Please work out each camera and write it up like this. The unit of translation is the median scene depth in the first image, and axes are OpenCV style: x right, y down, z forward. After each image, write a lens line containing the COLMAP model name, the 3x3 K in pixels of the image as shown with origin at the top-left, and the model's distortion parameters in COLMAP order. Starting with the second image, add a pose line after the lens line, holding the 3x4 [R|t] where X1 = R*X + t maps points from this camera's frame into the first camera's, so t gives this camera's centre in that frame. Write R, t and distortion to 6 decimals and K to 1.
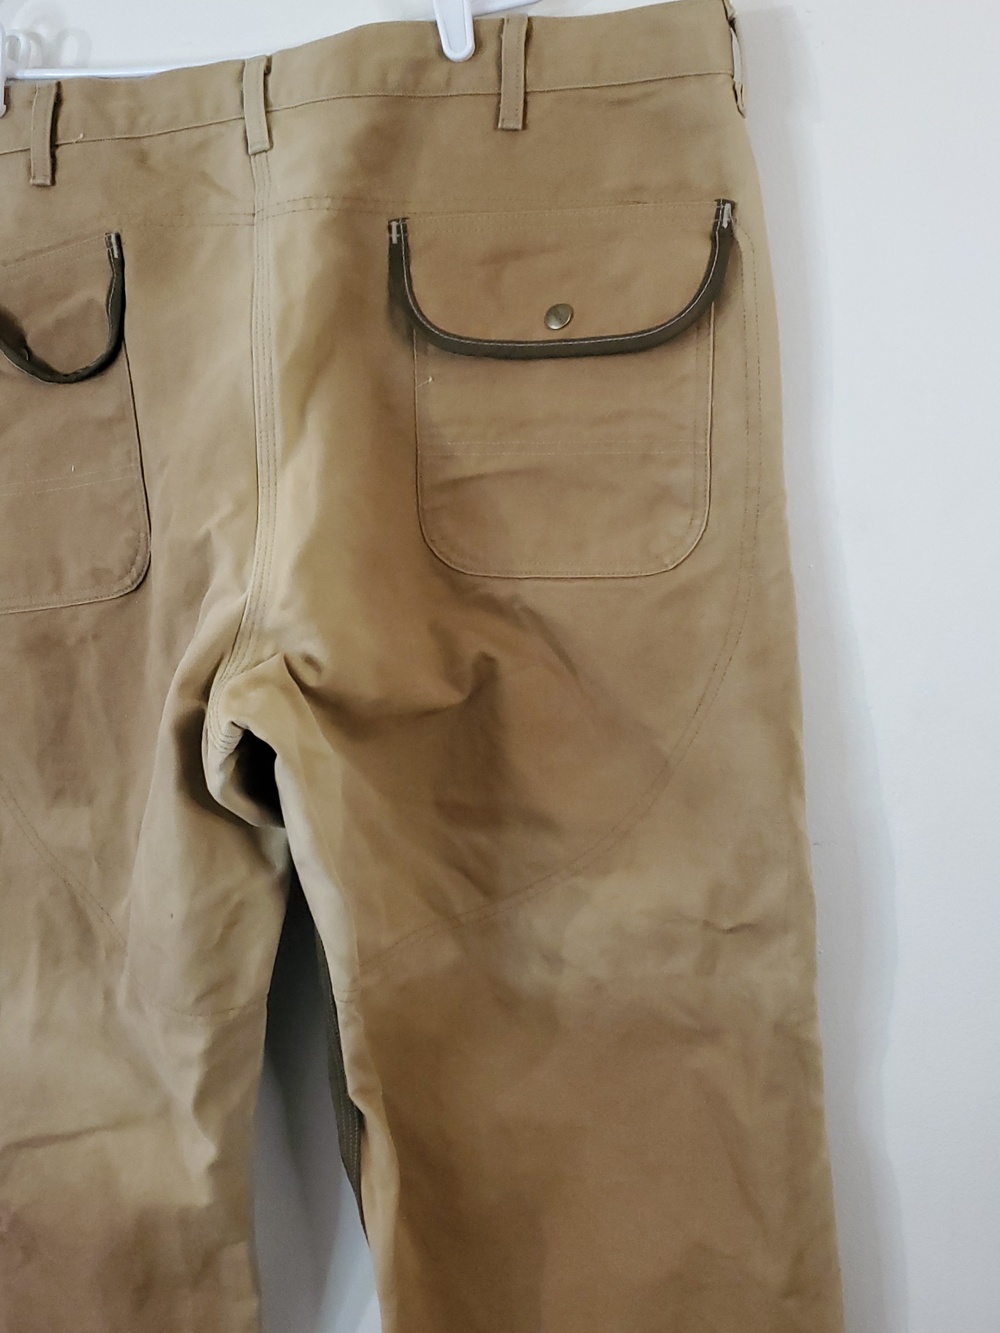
lens RADIAL K [[1372.5, 0, 502.4], [0, 1372.5, 657.2], [0, 0, 1]] dist [0.059177, 0.000000]
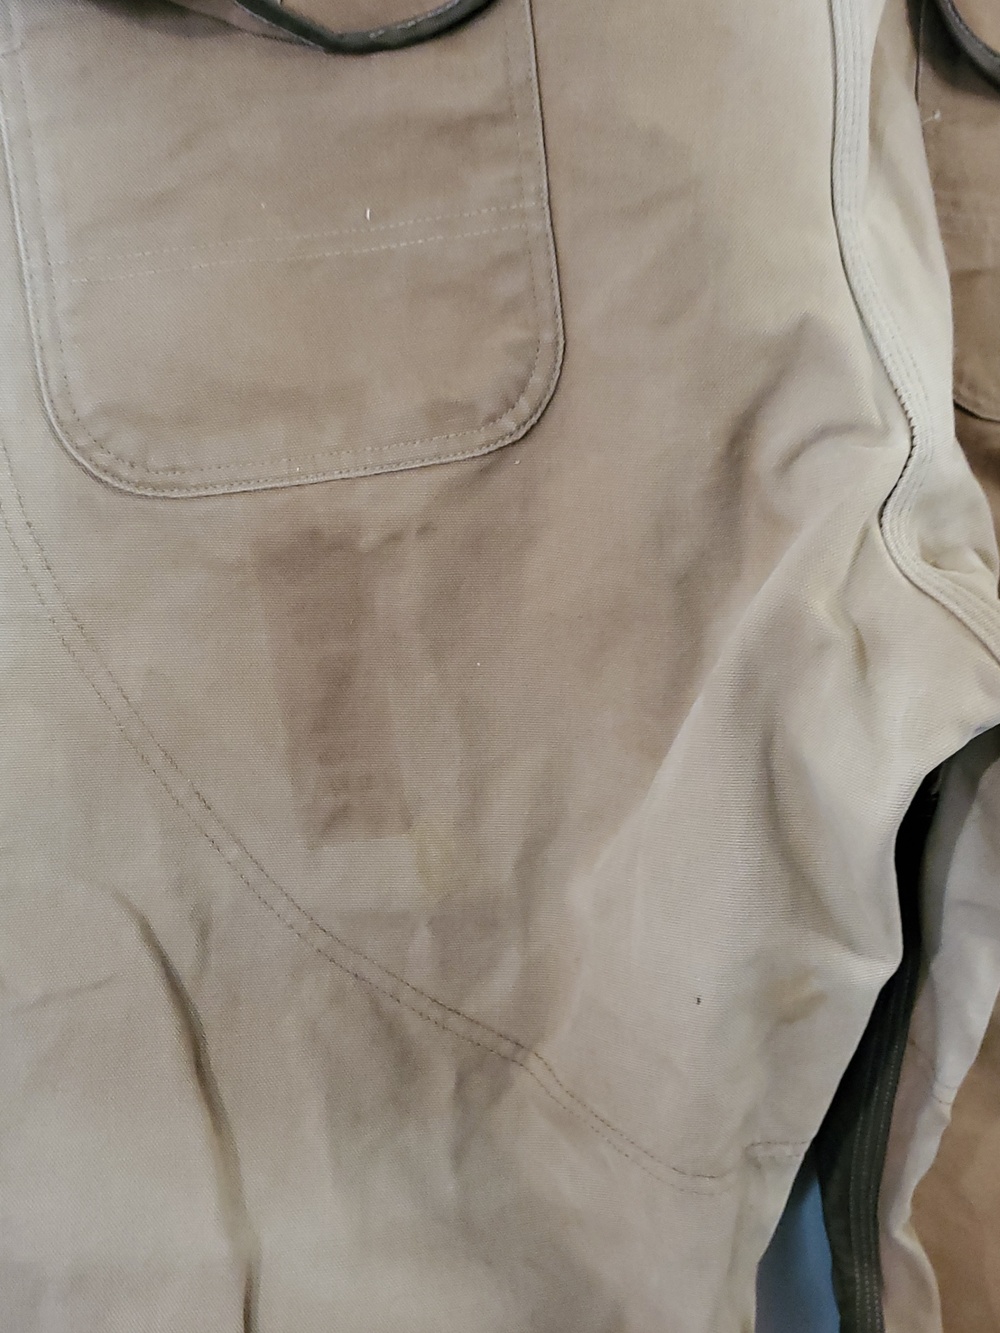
lens RADIAL K [[1372.5, 0, 489.5], [0, 1372.5, 666.1], [0, 0, 1]] dist [0.059177, 0.000000]
pose [[0.892606, -0.073024, 0.444884, -0.549525], [0.055235, 0.997074, 0.052839, 0.012885], [-0.447440, -0.022592, 0.894028, 0.524039]]
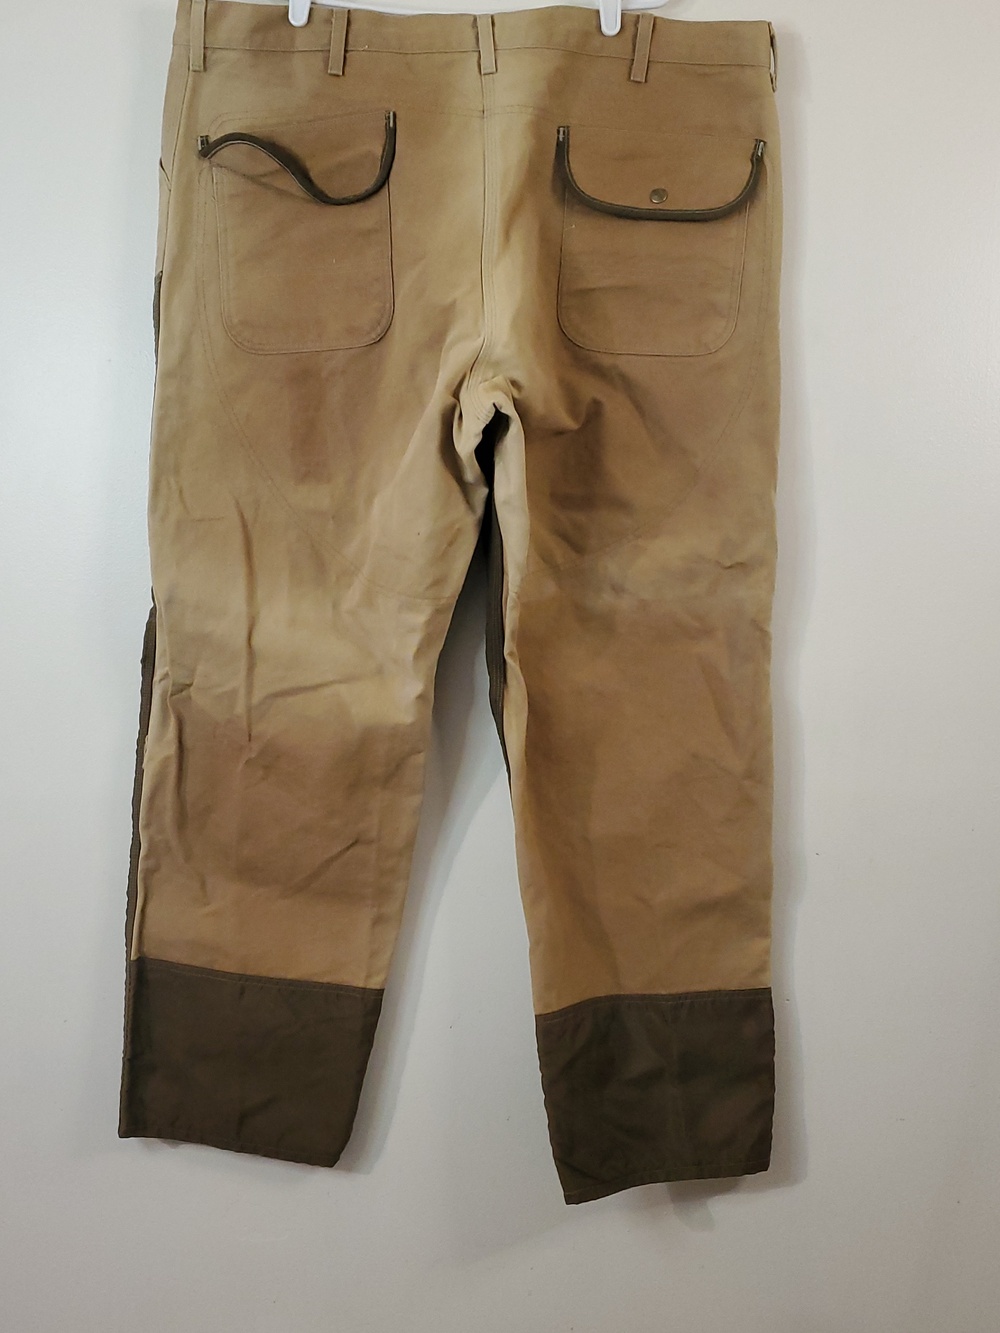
lens RADIAL K [[1372.5, 0, 502.5], [0, 1372.5, 660.0], [0, 0, 1]] dist [0.059177, 0.000000]
pose [[0.970219, 0.046288, 0.237765, -0.502730], [-0.050650, 0.998641, 0.012265, 0.299134], [-0.236874, -0.023943, 0.971245, -0.597413]]
